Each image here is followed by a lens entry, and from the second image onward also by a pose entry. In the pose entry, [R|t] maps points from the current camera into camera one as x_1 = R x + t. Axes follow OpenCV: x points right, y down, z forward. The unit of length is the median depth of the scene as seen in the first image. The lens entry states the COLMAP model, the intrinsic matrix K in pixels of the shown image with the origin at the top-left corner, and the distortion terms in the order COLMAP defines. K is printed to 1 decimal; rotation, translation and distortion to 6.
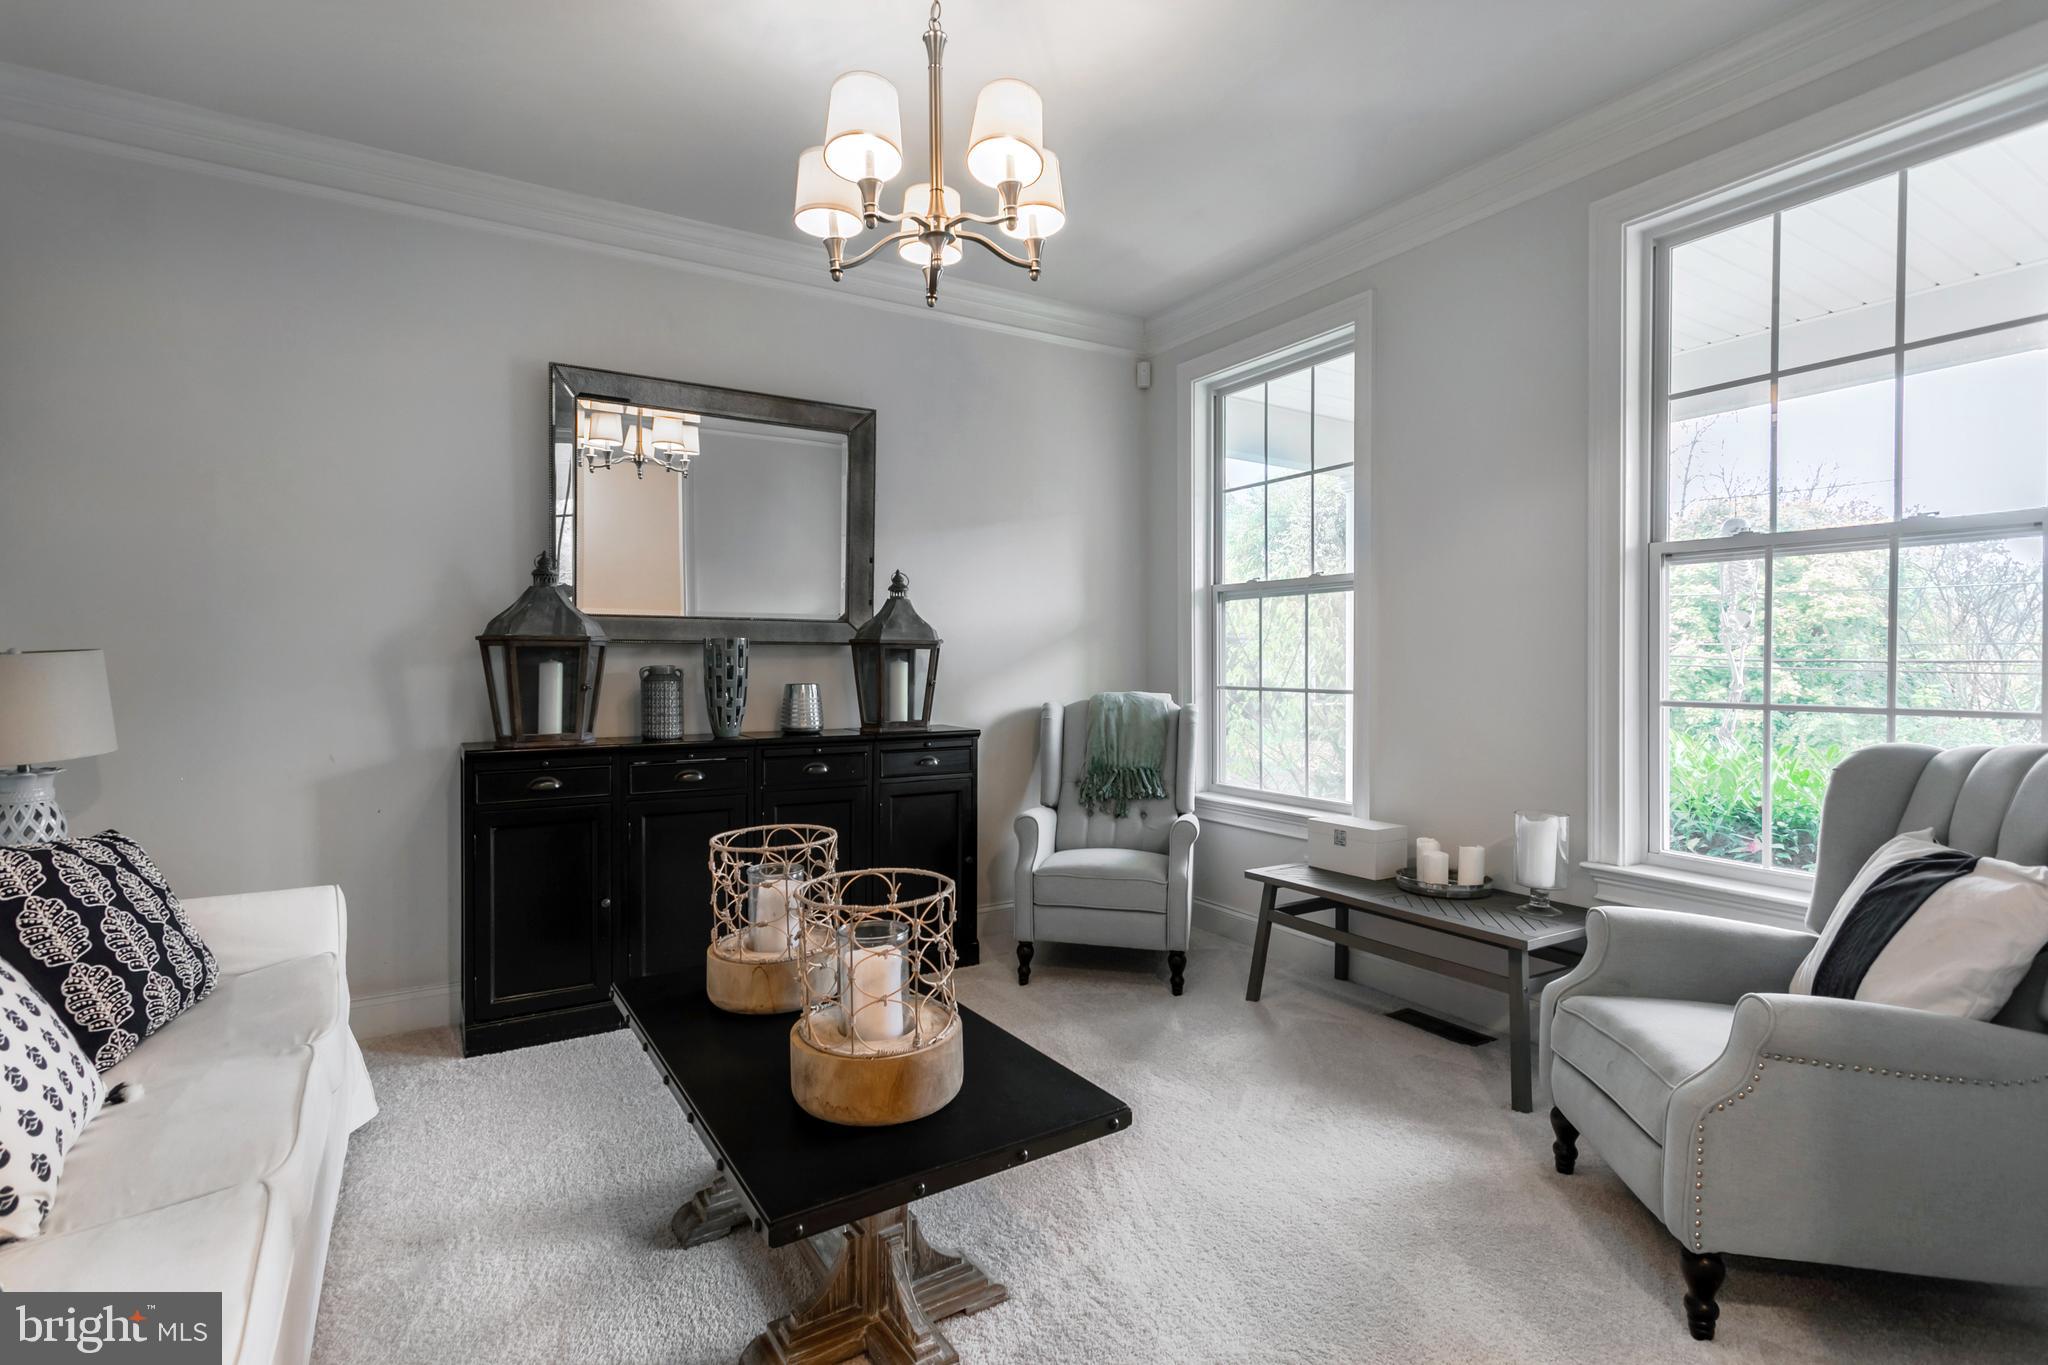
lens RADIAL K [[1014.0, 0, 1016.8], [0, 1014.0, 677.0], [0, 0, 1]] dist [-0.020115, 0.015052]
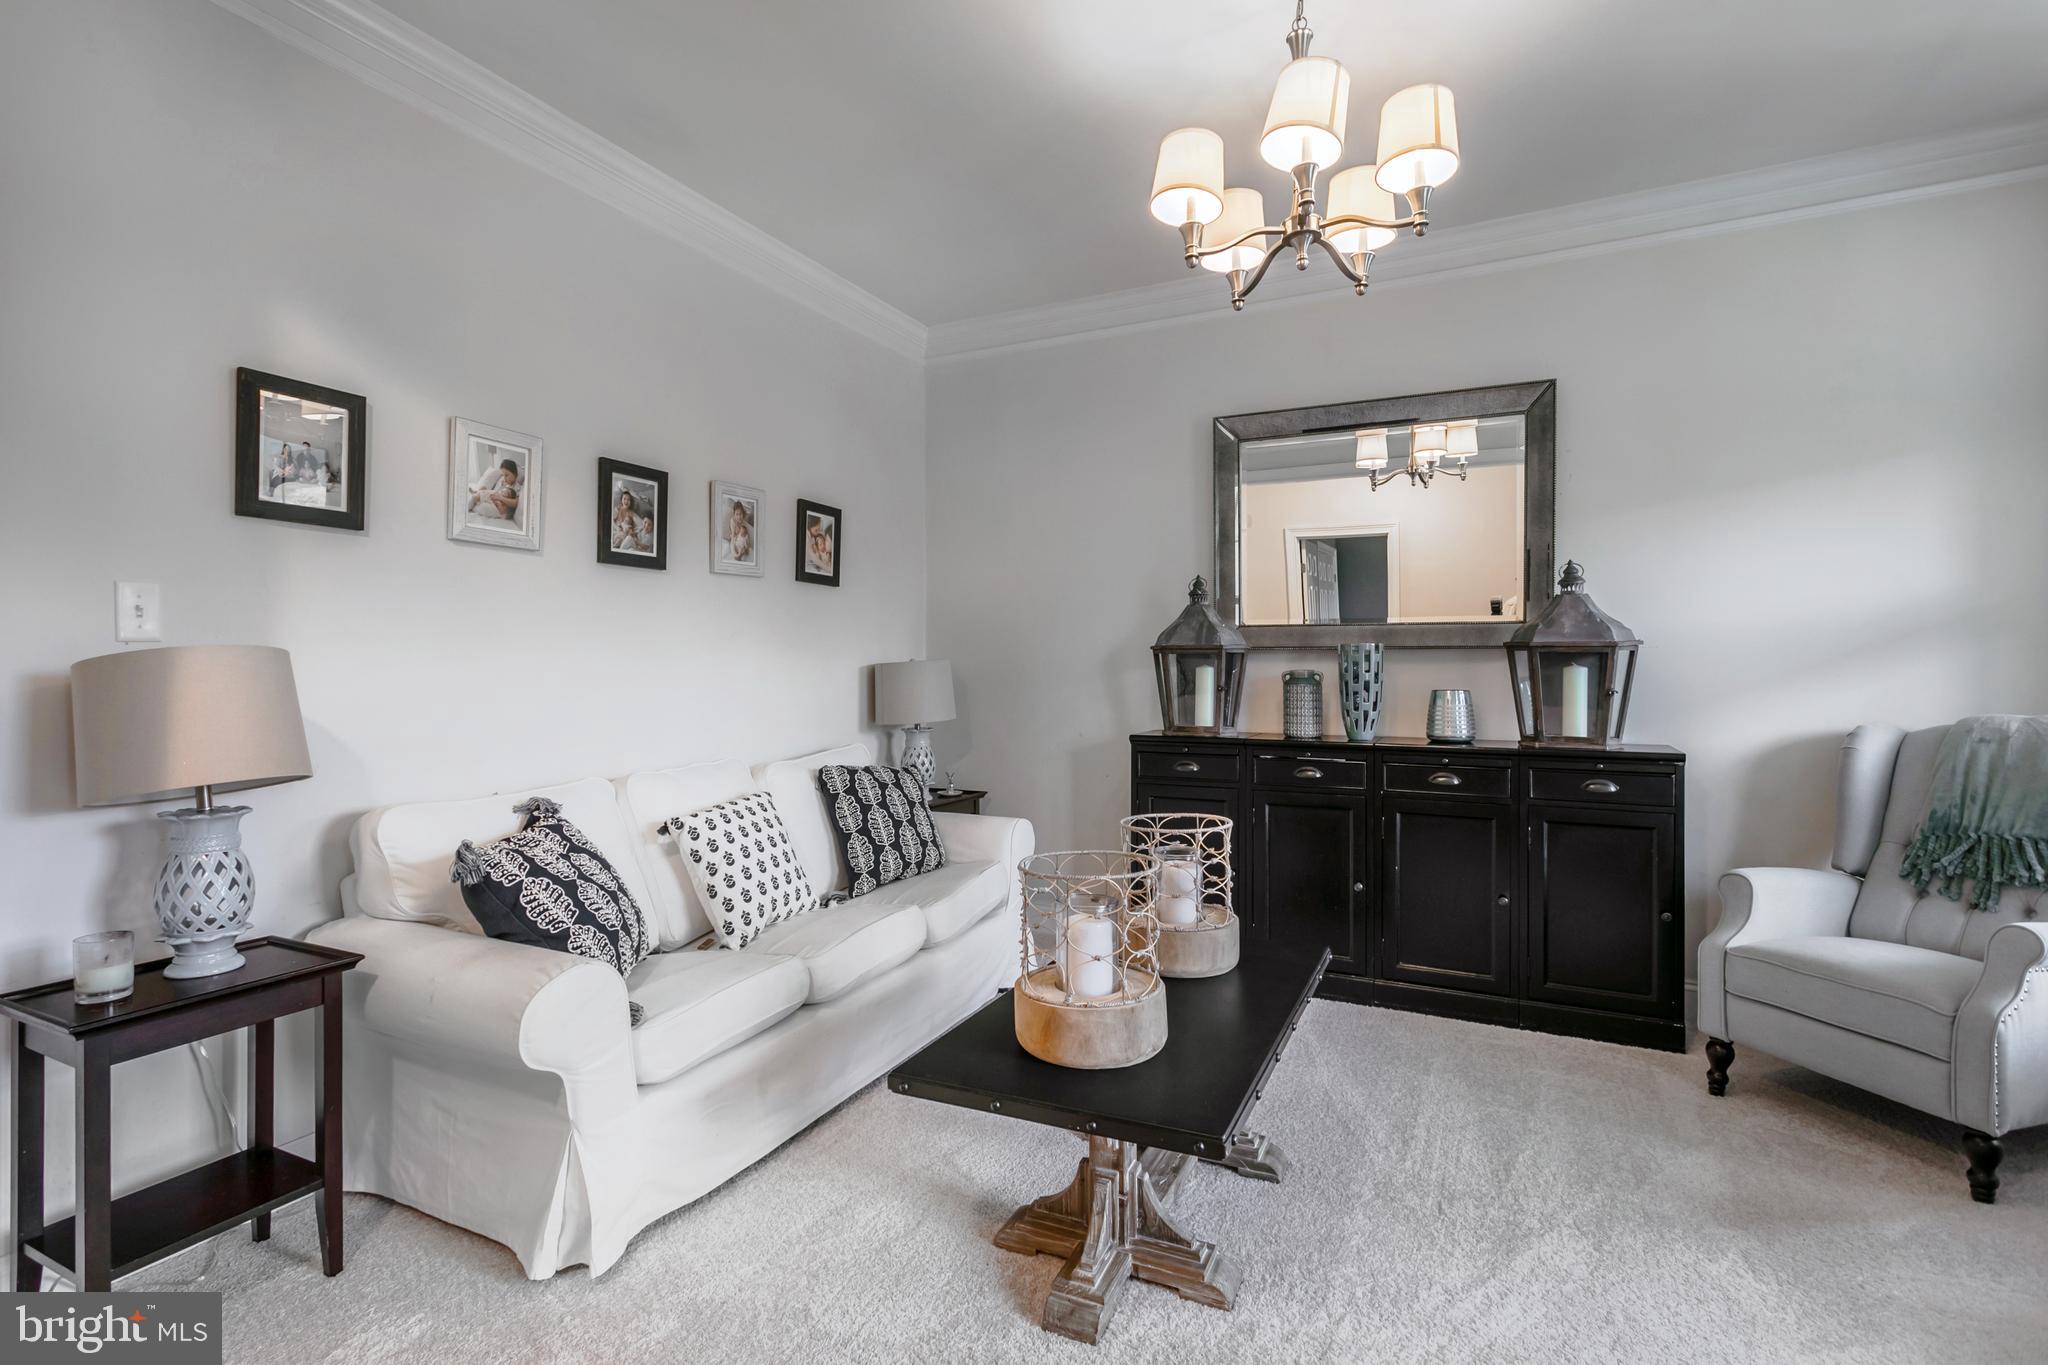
lens RADIAL K [[1014.0, 0, 1024.3], [0, 1014.0, 676.7], [0, 0, 1]] dist [-0.020115, 0.015052]
pose [[0.505408, 0.010966, -0.862811, 0.430501], [-0.013434, 0.999898, 0.004839, -0.005249], [0.862776, 0.009145, 0.505504, 0.186349]]
